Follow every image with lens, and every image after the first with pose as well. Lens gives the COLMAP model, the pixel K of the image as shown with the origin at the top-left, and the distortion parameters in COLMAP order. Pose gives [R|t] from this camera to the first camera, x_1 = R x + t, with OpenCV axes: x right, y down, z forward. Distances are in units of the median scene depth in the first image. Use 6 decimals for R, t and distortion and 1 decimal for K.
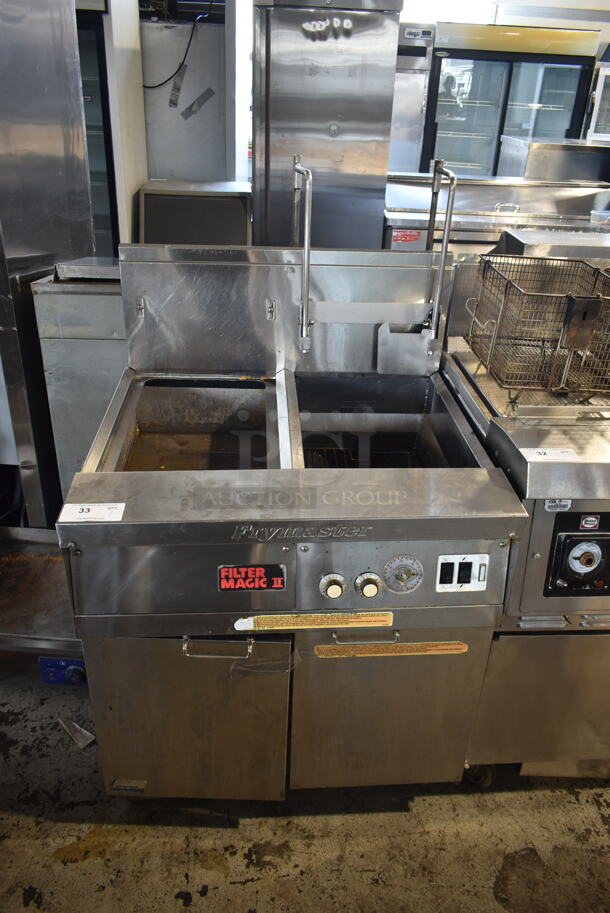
lens RADIAL K [[694.0, 0, 305.0], [0, 694.0, 456.5], [0, 0, 1]] dist [-0.014189, 0.002110]
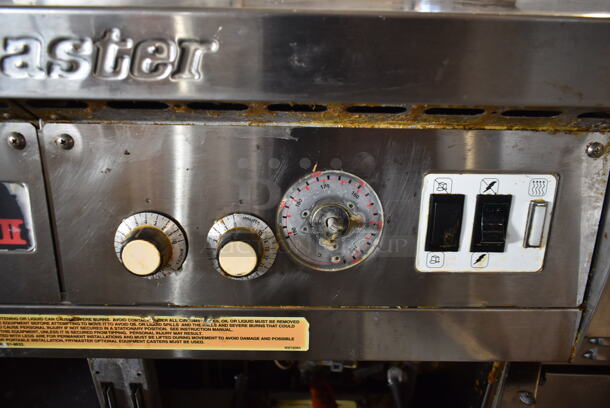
lens RADIAL K [[463.7, 0, 305.0], [0, 463.7, 204.0], [0, 0, 1]] dist [-0.014189, 0.002110]
pose [[0.997710, 0.019011, -0.064914, 0.141152], [-0.019713, 0.999754, -0.010198, 0.160149], [0.064704, 0.011455, 0.997839, 0.726745]]
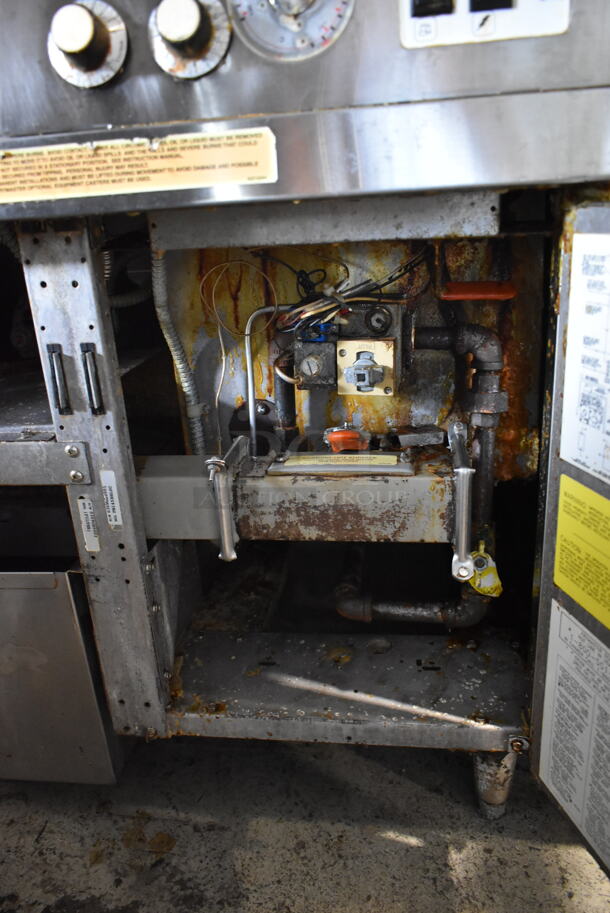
lens RADIAL K [[694.0, 0, 305.0], [0, 694.0, 456.5], [0, 0, 1]] dist [-0.014189, 0.002110]
pose [[0.974517, -0.017614, -0.223621, 0.212067], [-0.015403, 0.989305, -0.145047, 0.425459], [0.223784, 0.144795, 0.963823, 0.709198]]
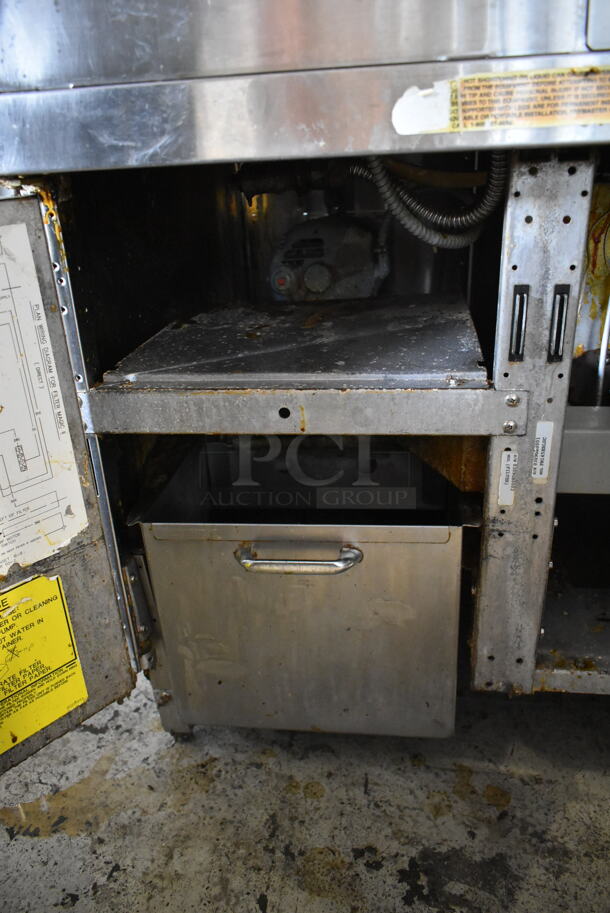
lens RADIAL K [[694.0, 0, 305.0], [0, 694.0, 456.5], [0, 0, 1]] dist [-0.014189, 0.002110]
pose [[0.976238, 0.011679, -0.216387, -0.067714], [-0.028757, 0.996697, -0.075942, 0.429598], [0.214786, 0.080360, 0.973350, 0.669101]]
